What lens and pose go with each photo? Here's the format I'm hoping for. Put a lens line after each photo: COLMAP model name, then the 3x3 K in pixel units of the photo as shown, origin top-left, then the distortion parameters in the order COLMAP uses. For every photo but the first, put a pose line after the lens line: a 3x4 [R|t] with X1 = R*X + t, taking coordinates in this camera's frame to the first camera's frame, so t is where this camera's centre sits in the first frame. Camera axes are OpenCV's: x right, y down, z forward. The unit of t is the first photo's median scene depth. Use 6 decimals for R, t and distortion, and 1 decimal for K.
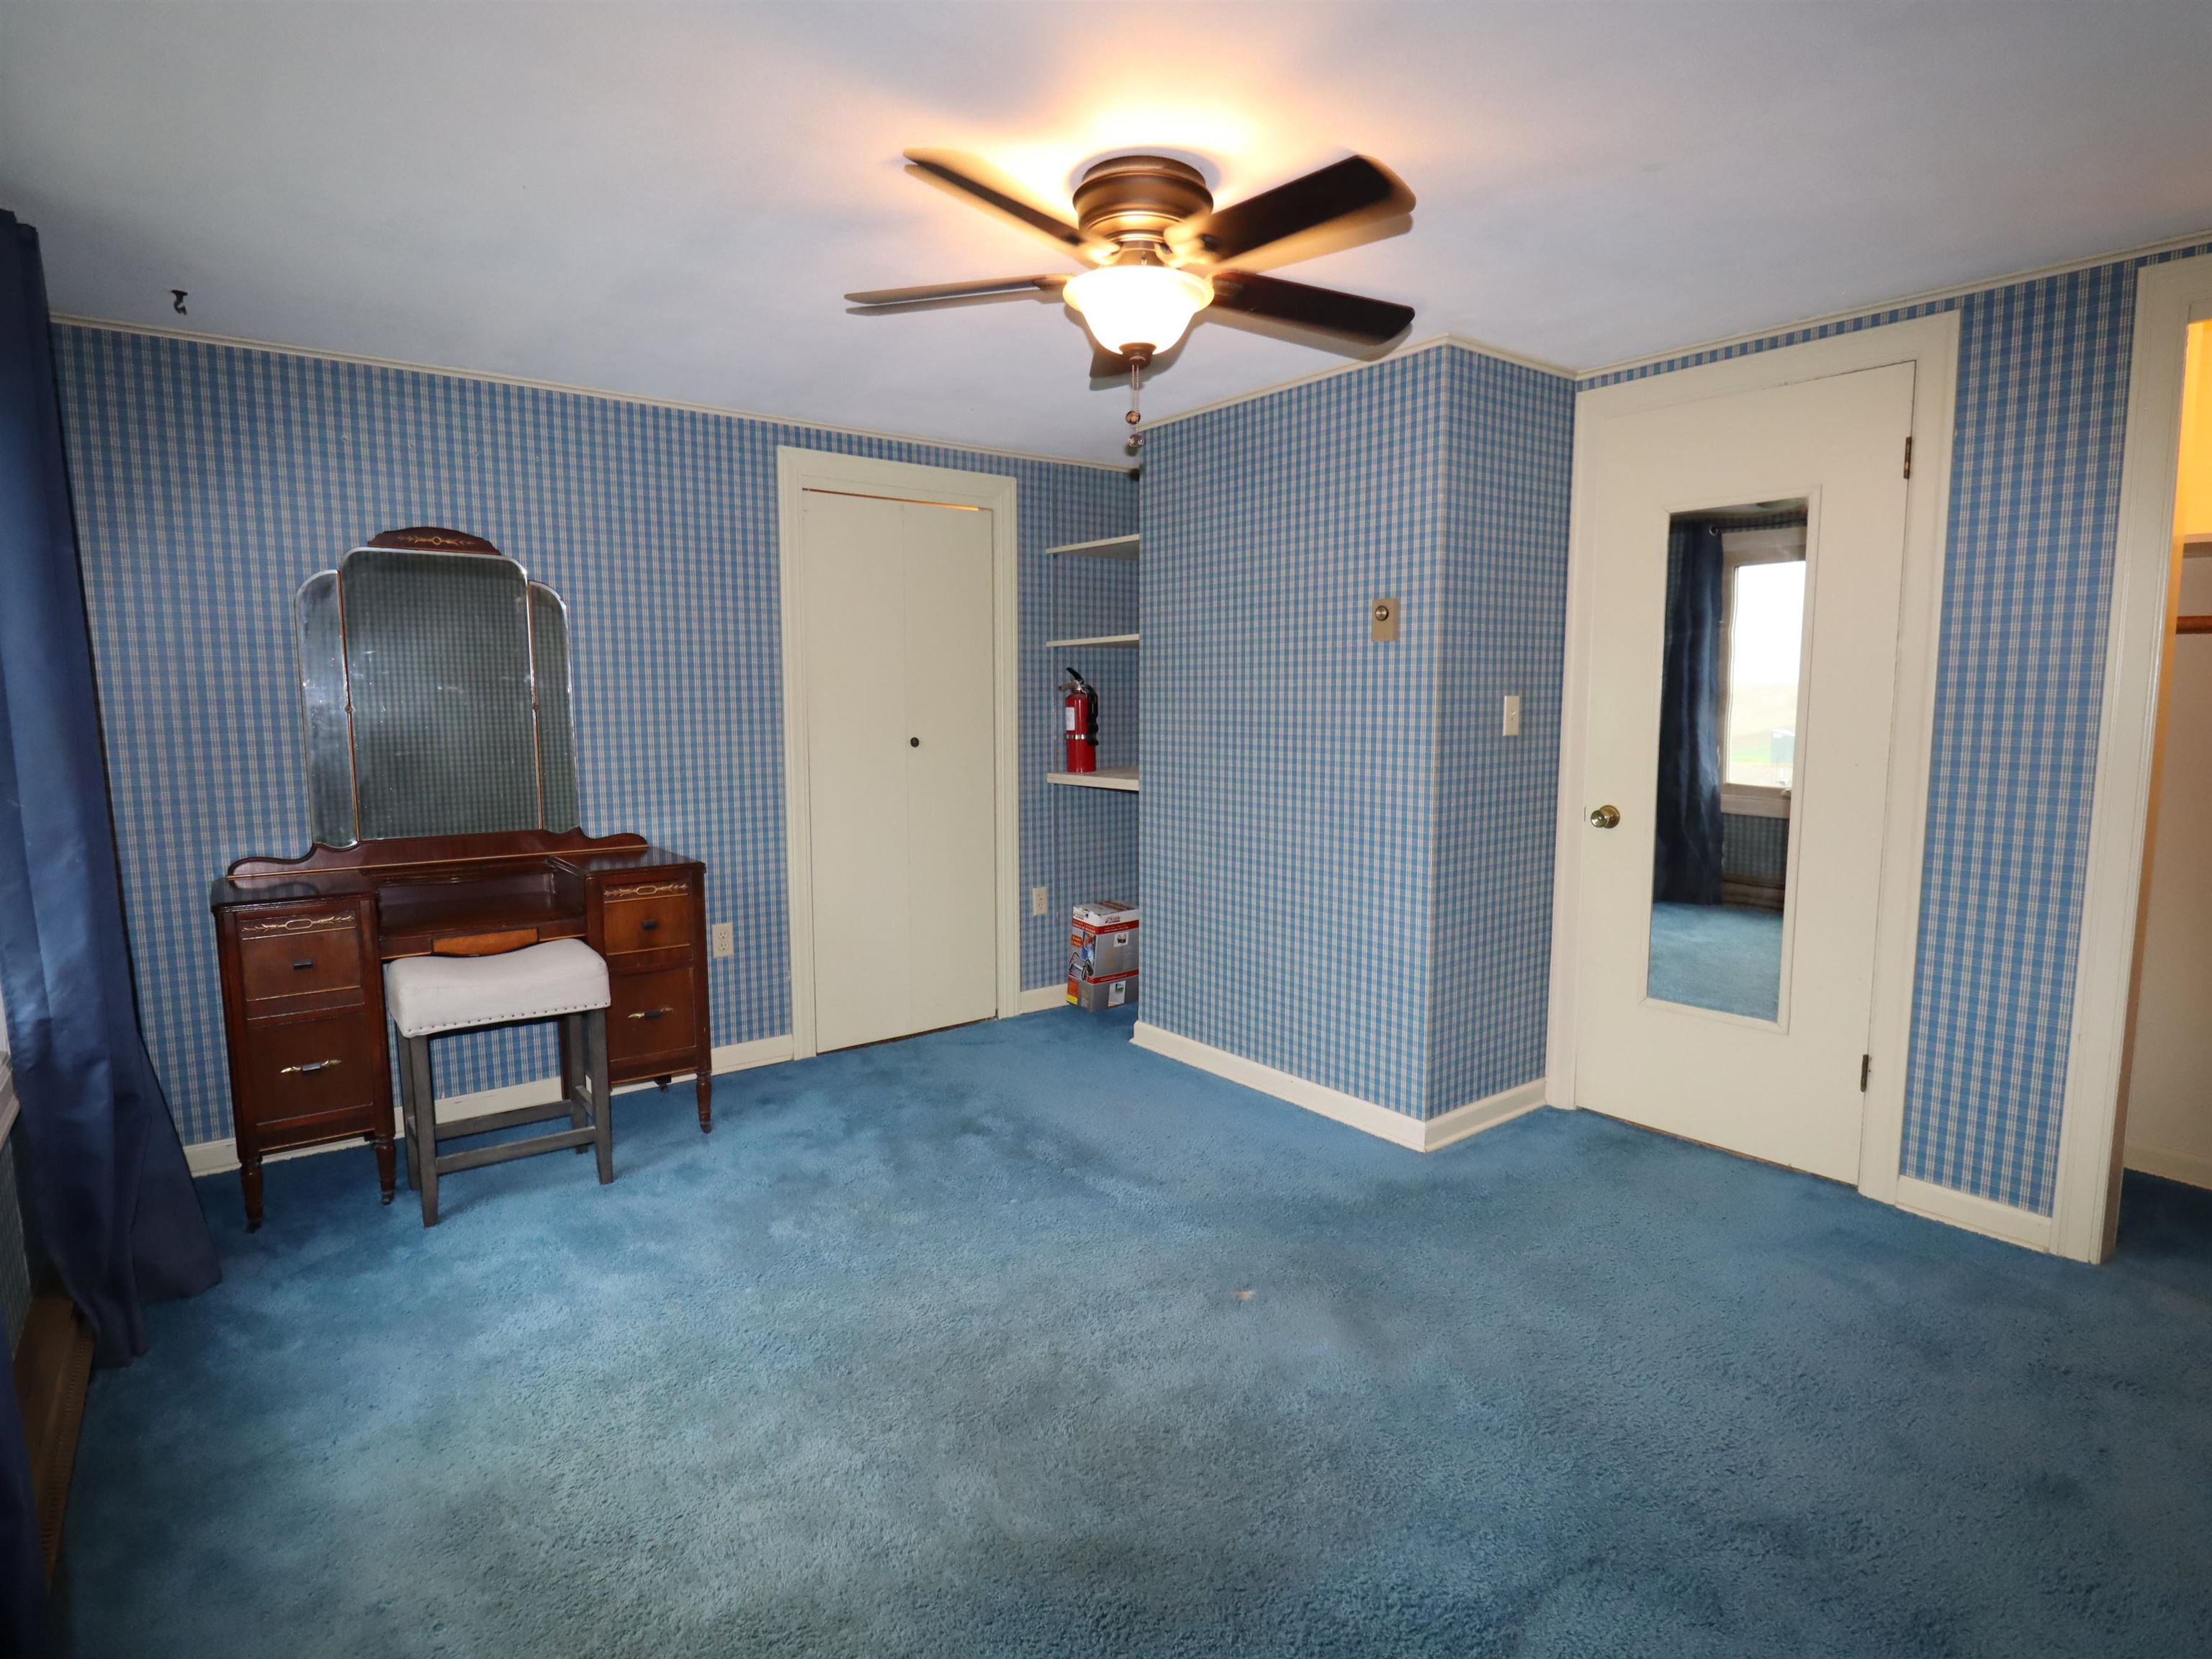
lens RADIAL K [[1154.4, 0, 1096.8], [0, 1154.4, 830.4], [0, 0, 1]] dist [0.000341, -0.013219]
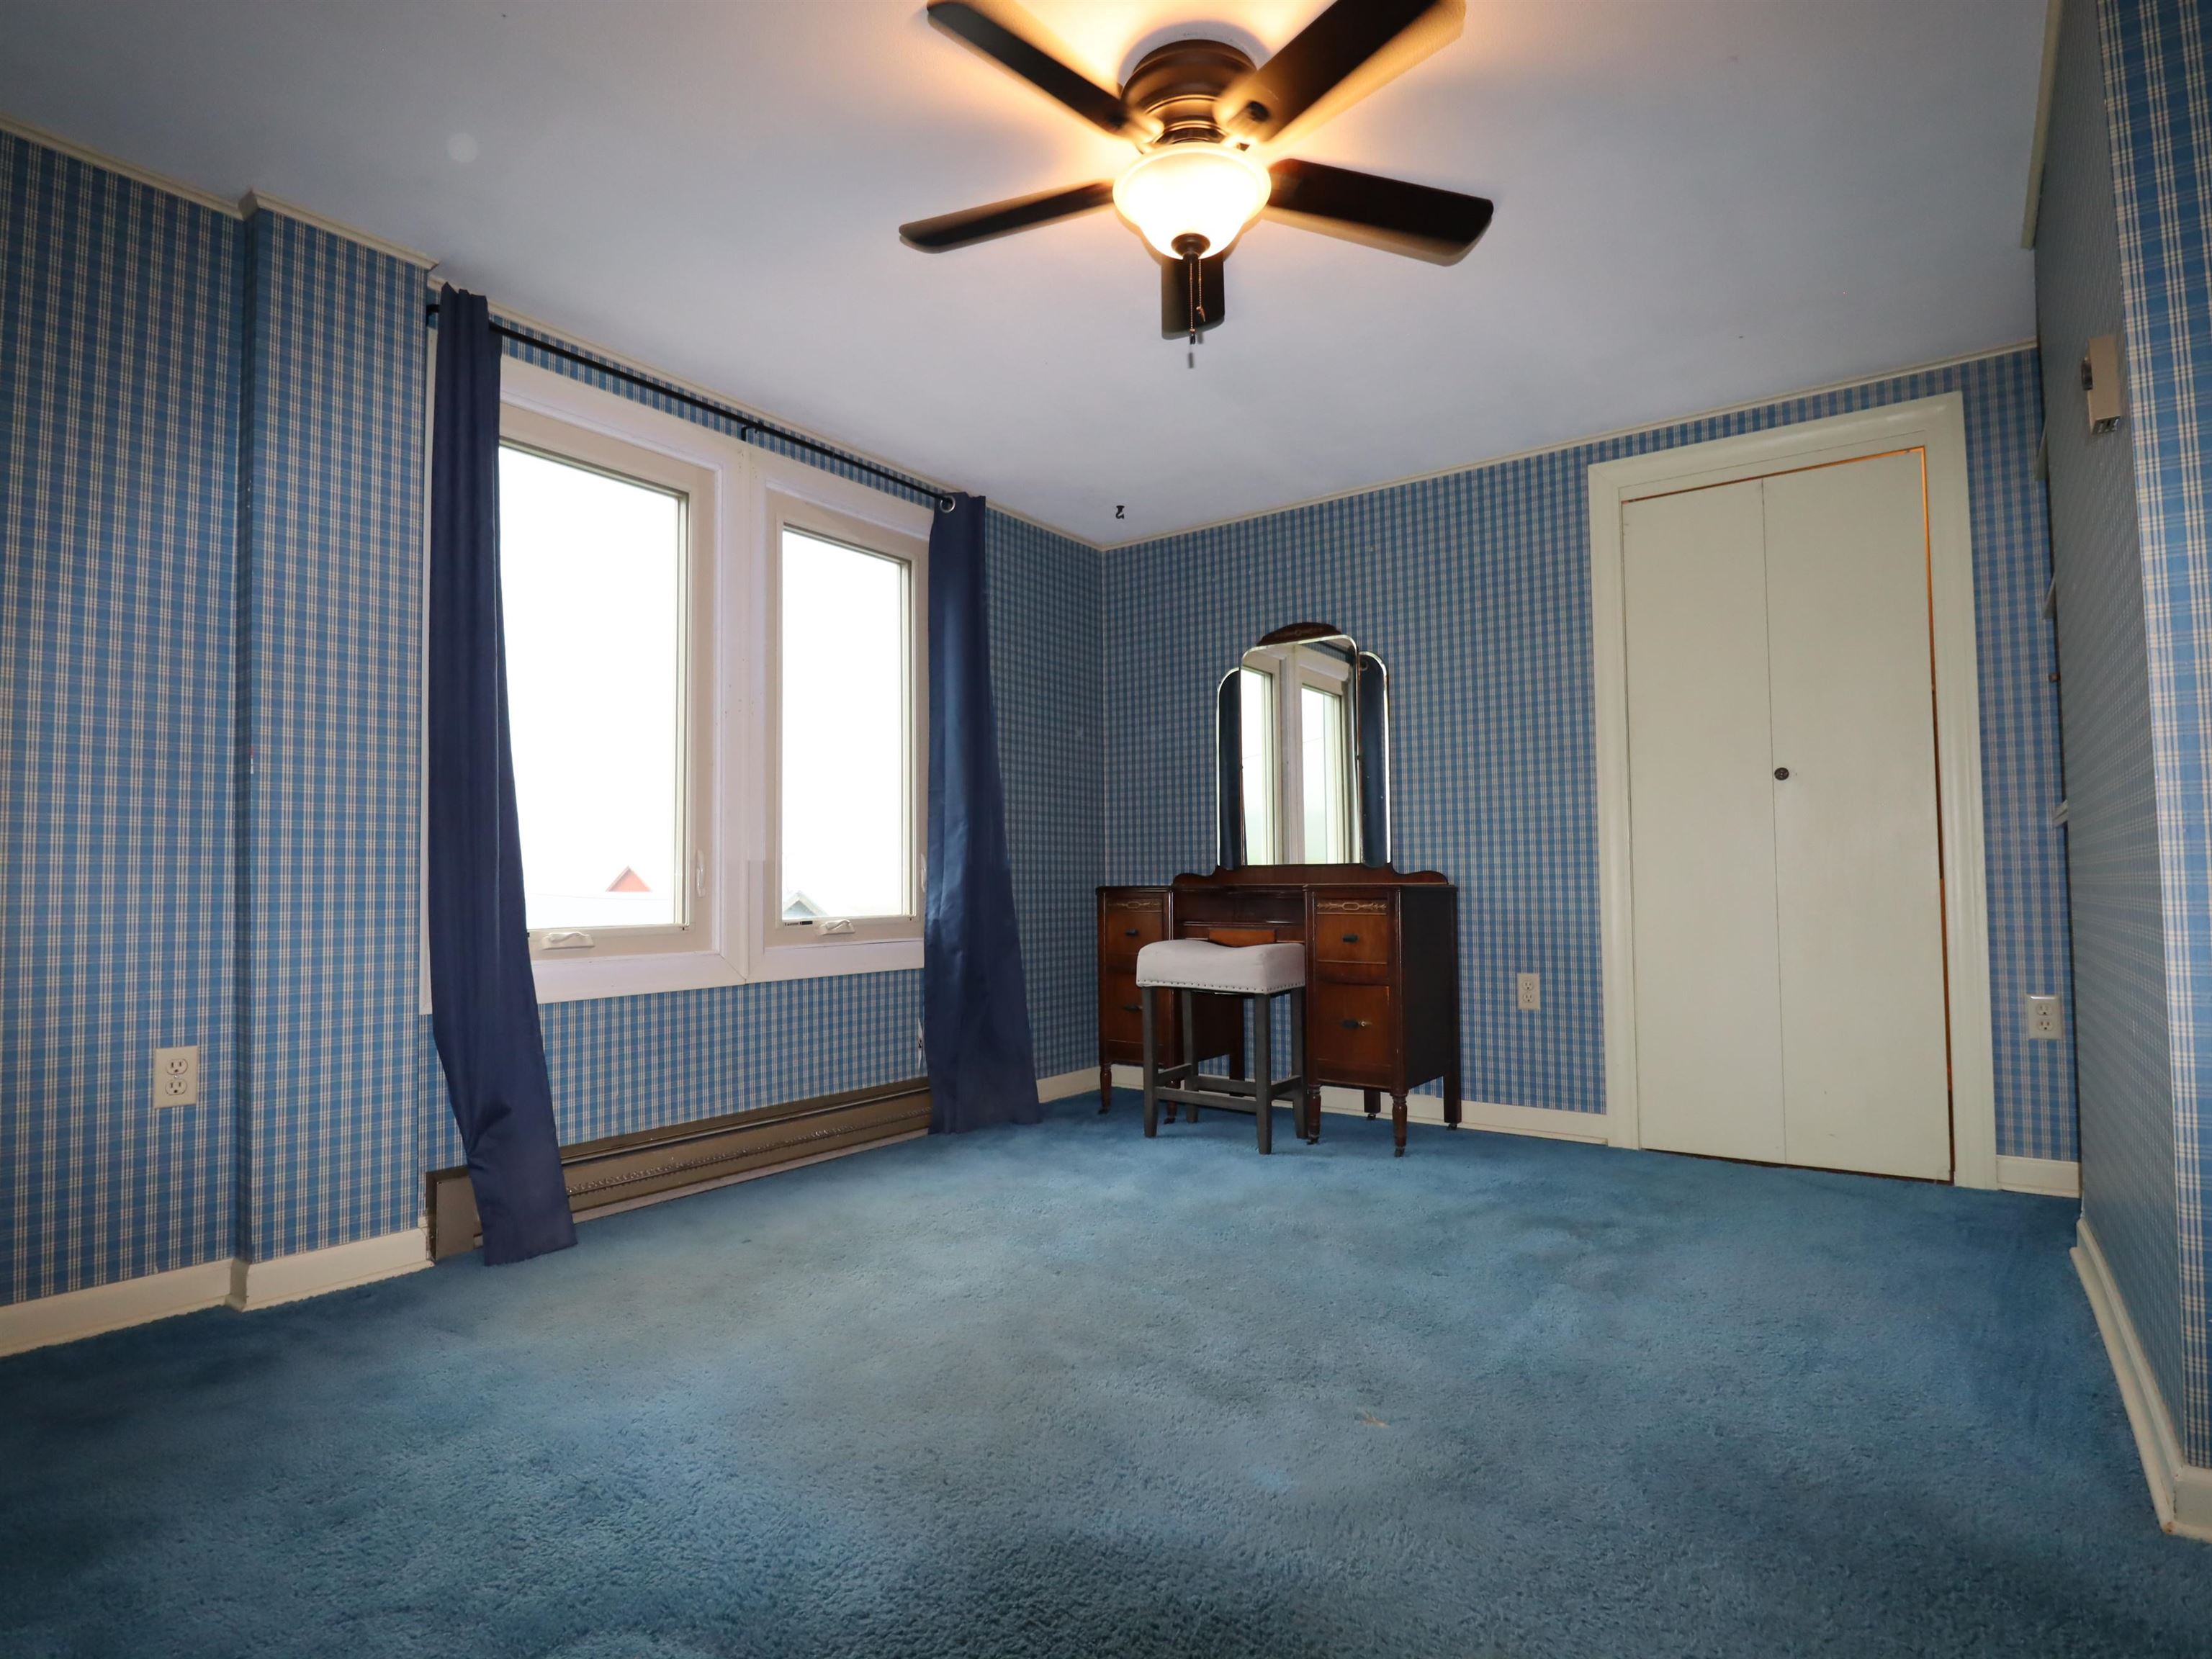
lens RADIAL K [[1154.4, 0, 1096.8], [0, 1154.4, 830.4], [0, 0, 1]] dist [0.000341, -0.013219]
pose [[0.292447, -0.049277, -0.955011, 0.538316], [-0.106687, 0.990756, -0.083792, 0.090771], [0.950312, 0.126392, 0.284486, 0.421415]]
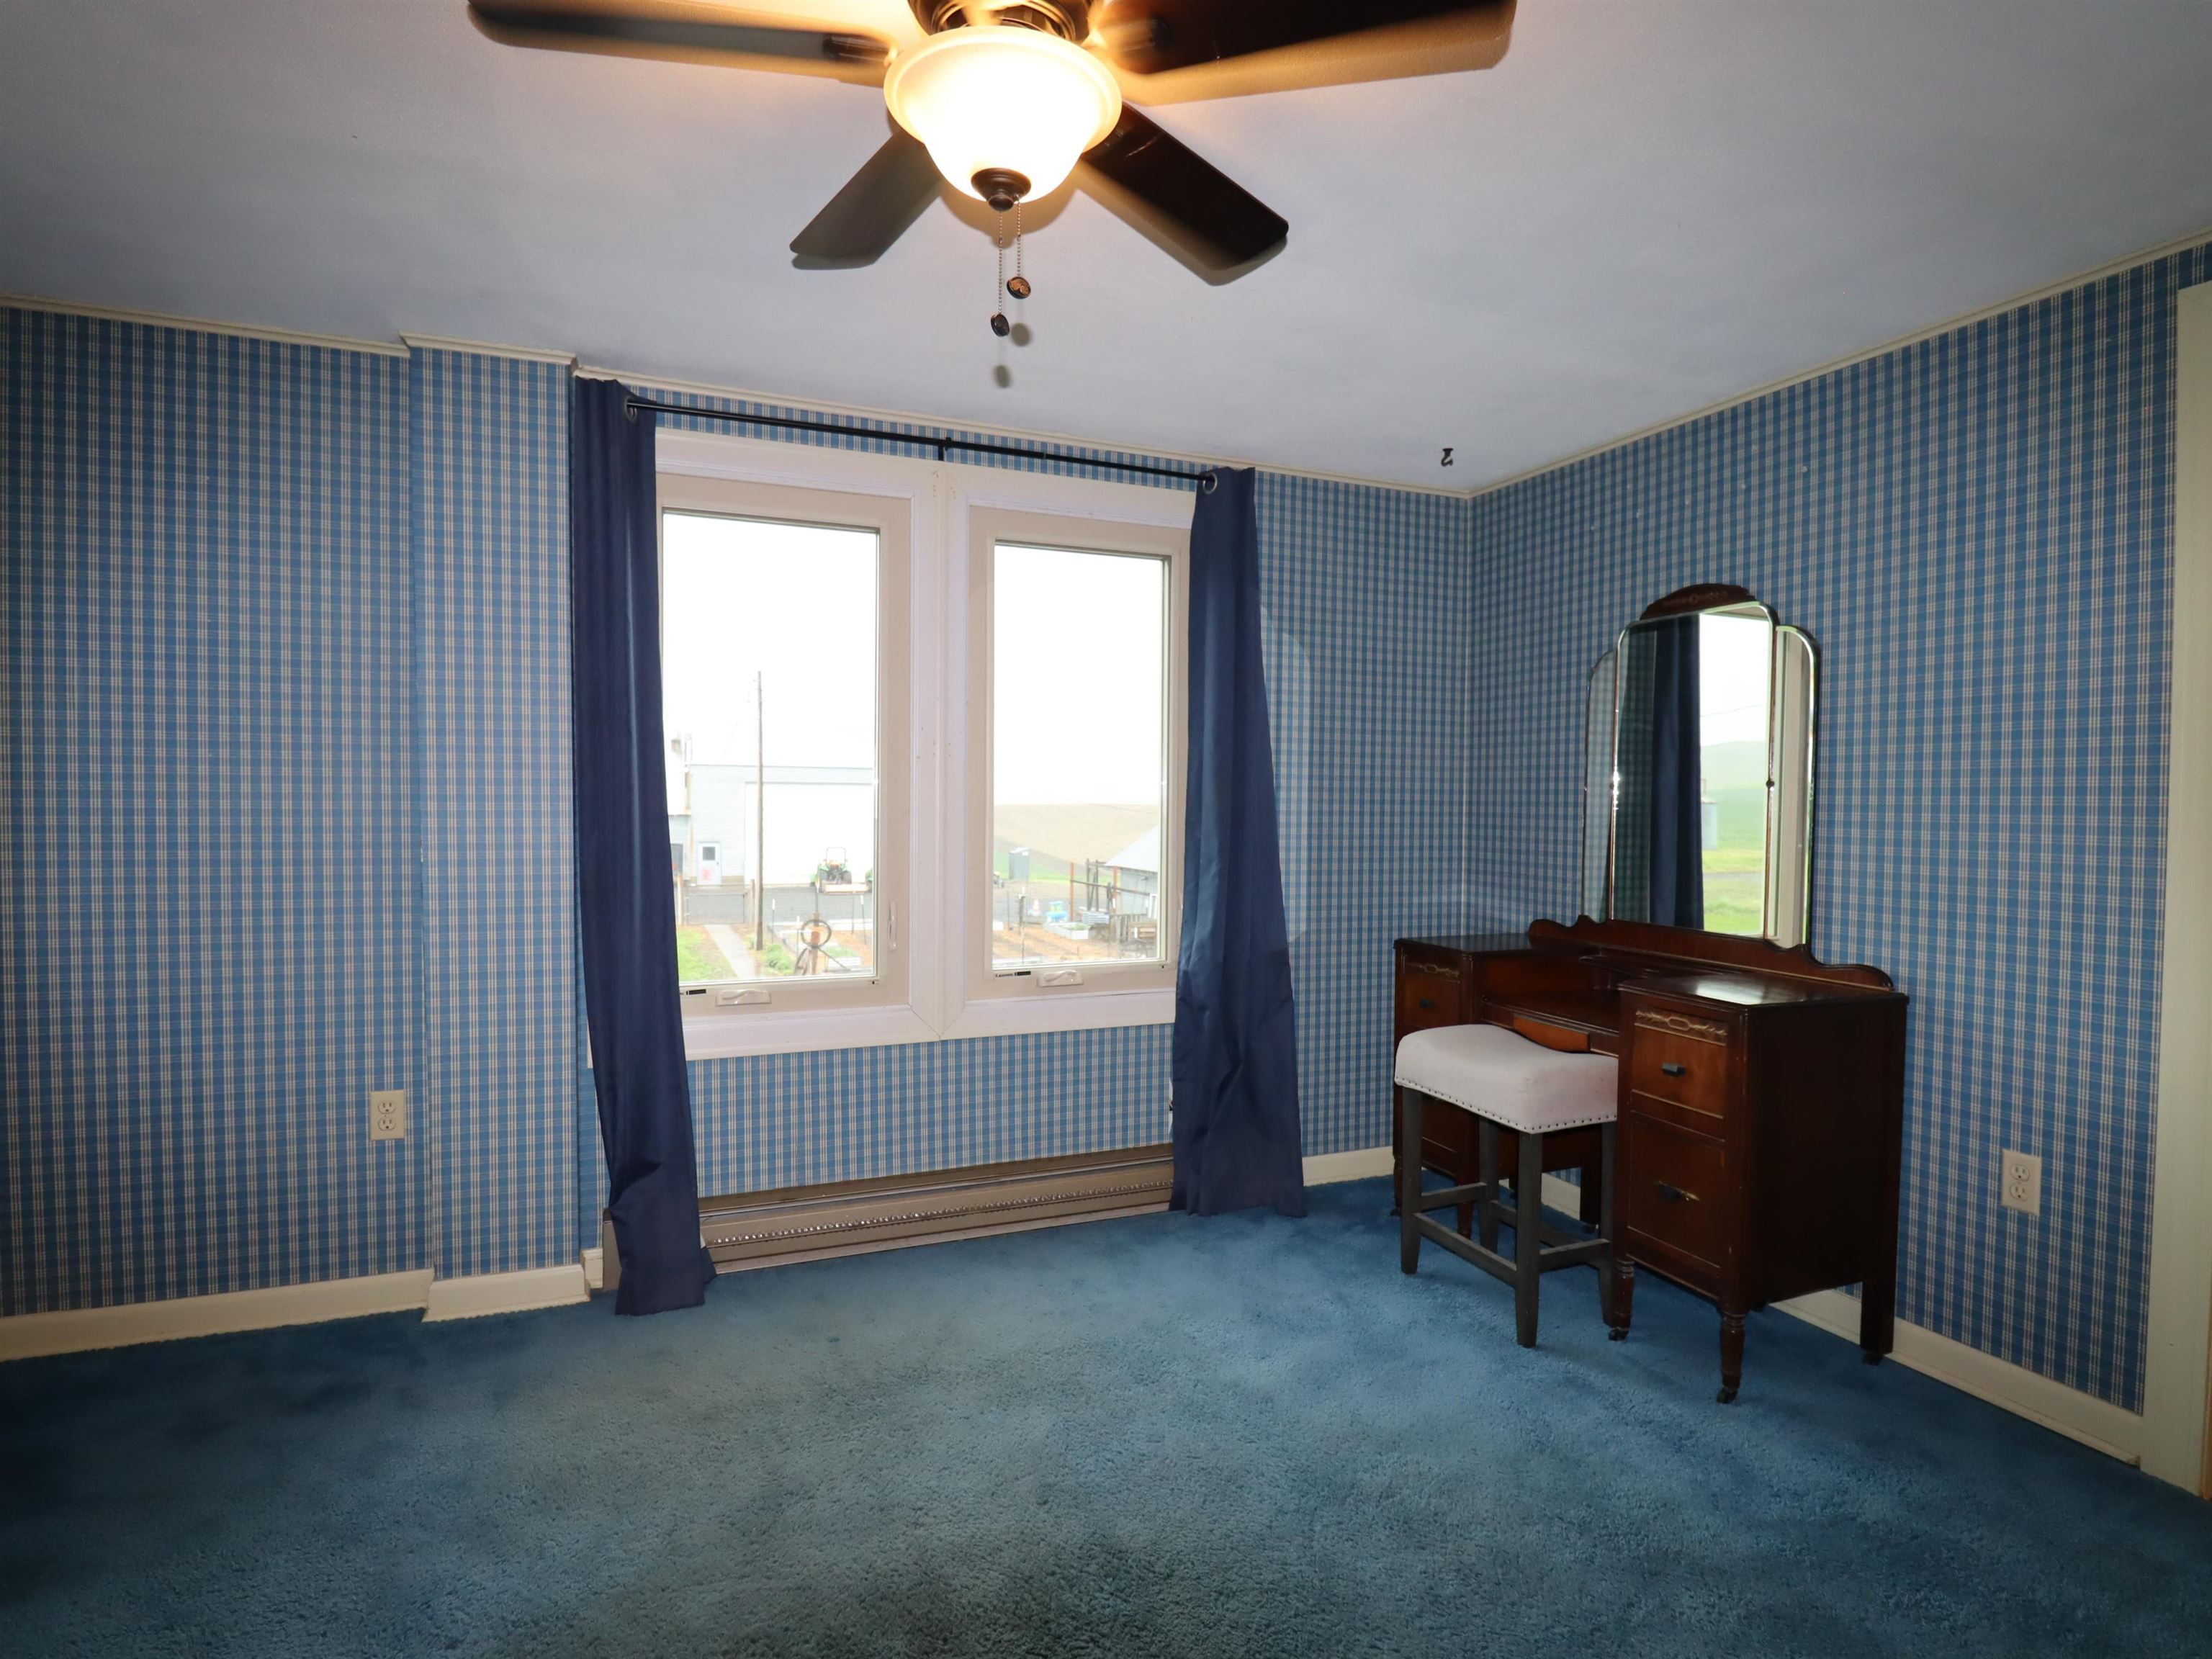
lens RADIAL K [[1154.4, 0, 1096.8], [0, 1154.4, 830.4], [0, 0, 1]] dist [0.000341, -0.013219]
pose [[-0.248627, 0.024101, -0.968300, 0.390574], [-0.125967, 0.990396, 0.056995, -0.061775], [0.960374, 0.136144, -0.243203, 0.744695]]
